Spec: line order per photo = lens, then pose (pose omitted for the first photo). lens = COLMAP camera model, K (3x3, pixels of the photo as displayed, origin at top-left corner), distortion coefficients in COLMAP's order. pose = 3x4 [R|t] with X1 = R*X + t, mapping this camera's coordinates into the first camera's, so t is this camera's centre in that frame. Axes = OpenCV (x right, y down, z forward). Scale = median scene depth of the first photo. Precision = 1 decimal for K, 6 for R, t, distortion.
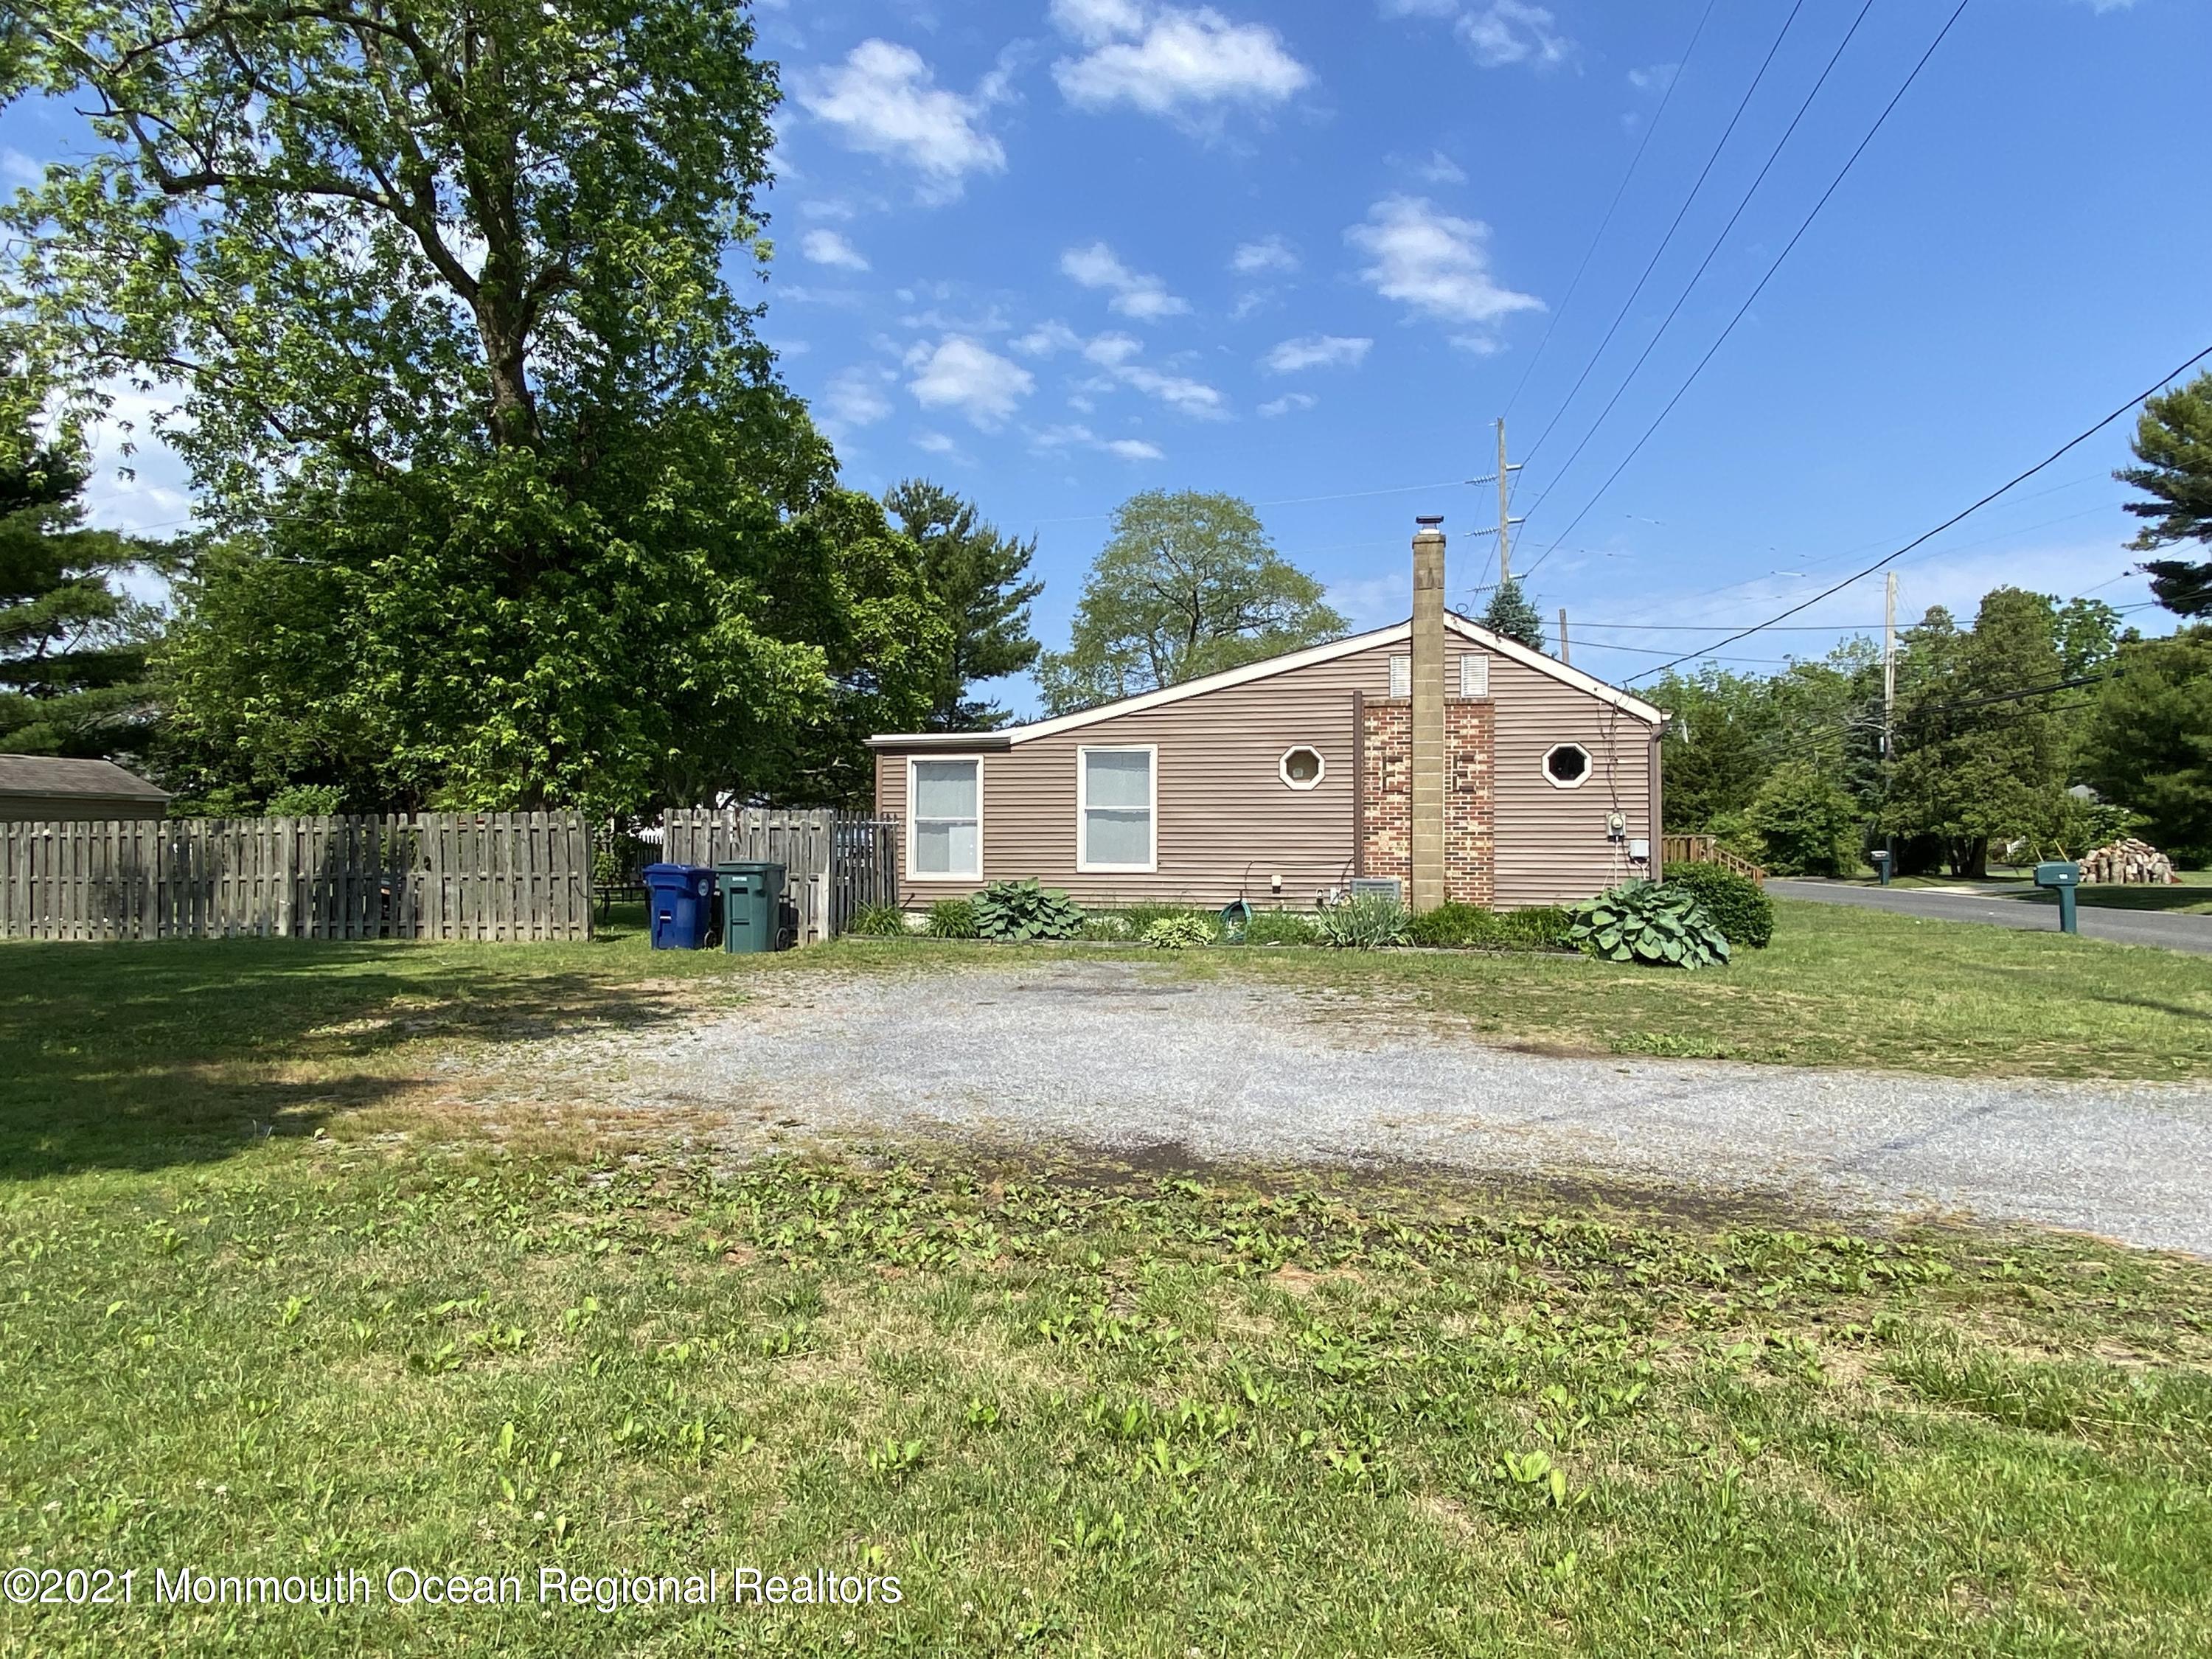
lens RADIAL K [[1398.6, 0, 1099.0], [0, 1398.6, 817.4], [0, 0, 1]] dist [0.058851, -0.025268]
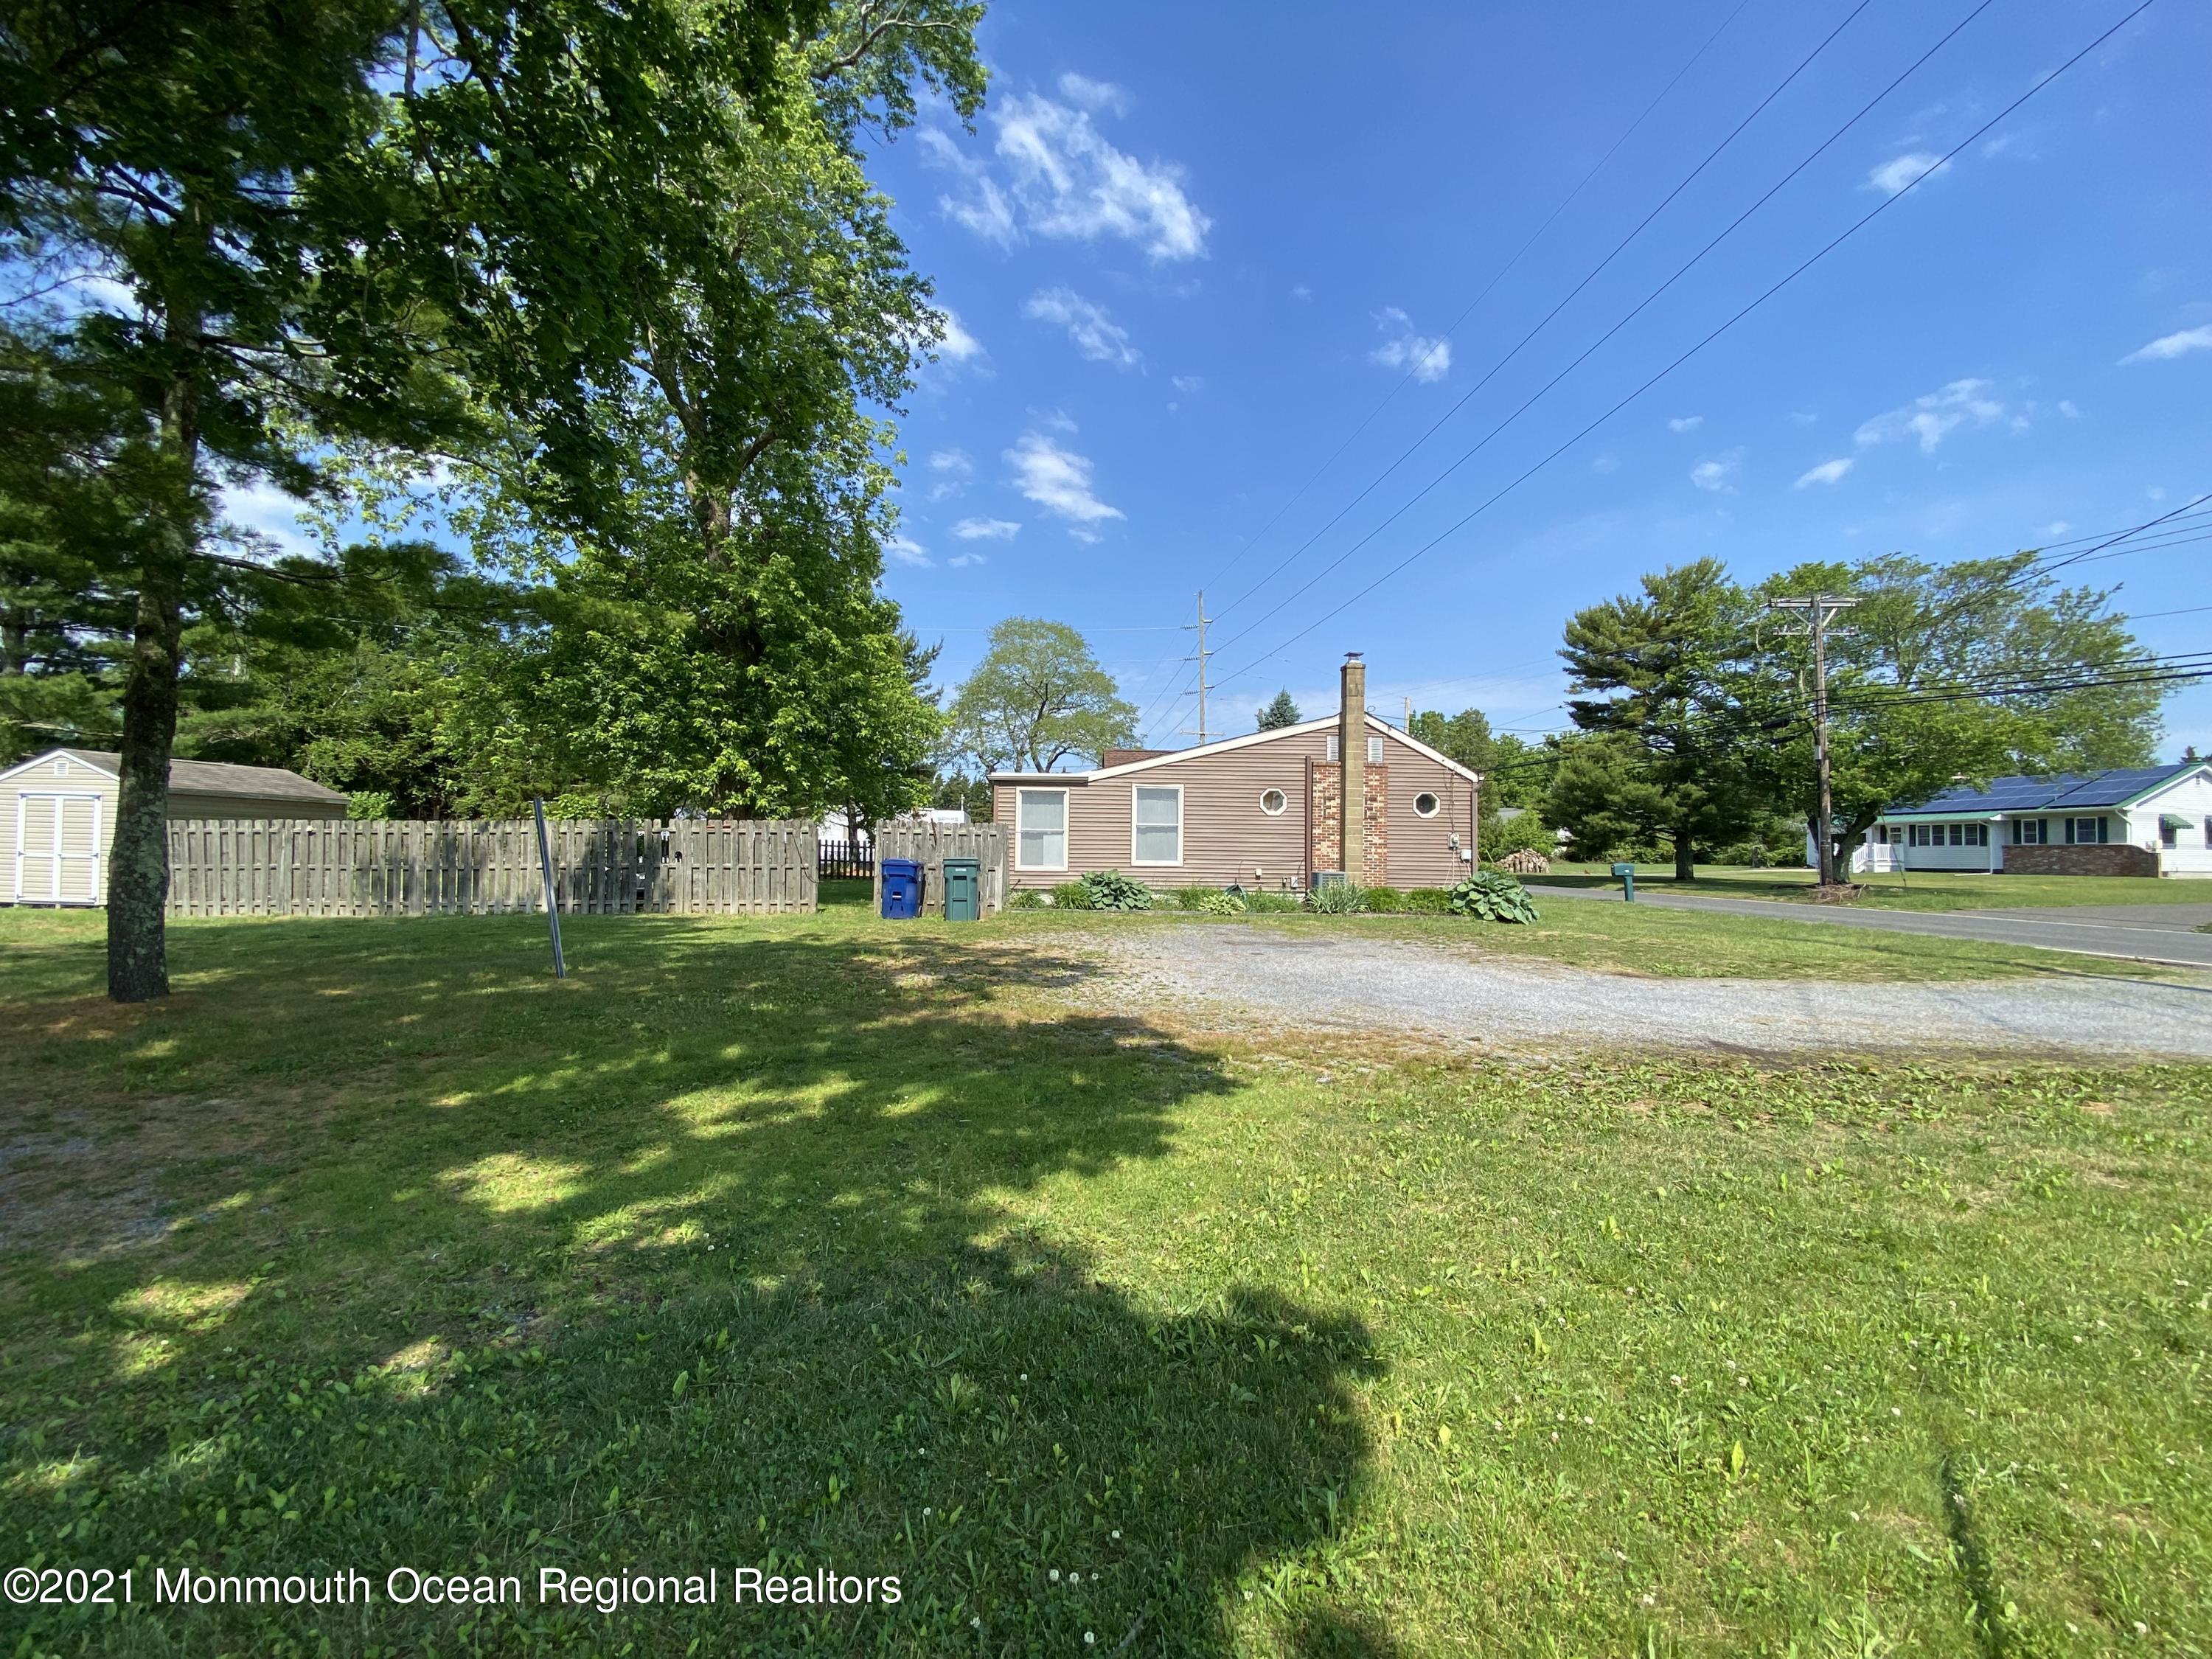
lens RADIAL K [[903.0, 0, 1106.0], [0, 903.0, 829.5], [0, 0, 1]] dist [0.035088, -0.000022]
pose [[0.960211, 0.016579, 0.278783, -0.329421], [-0.017109, 0.999853, -0.000532, -0.000068], [-0.278751, -0.004258, 0.960354, 0.055874]]
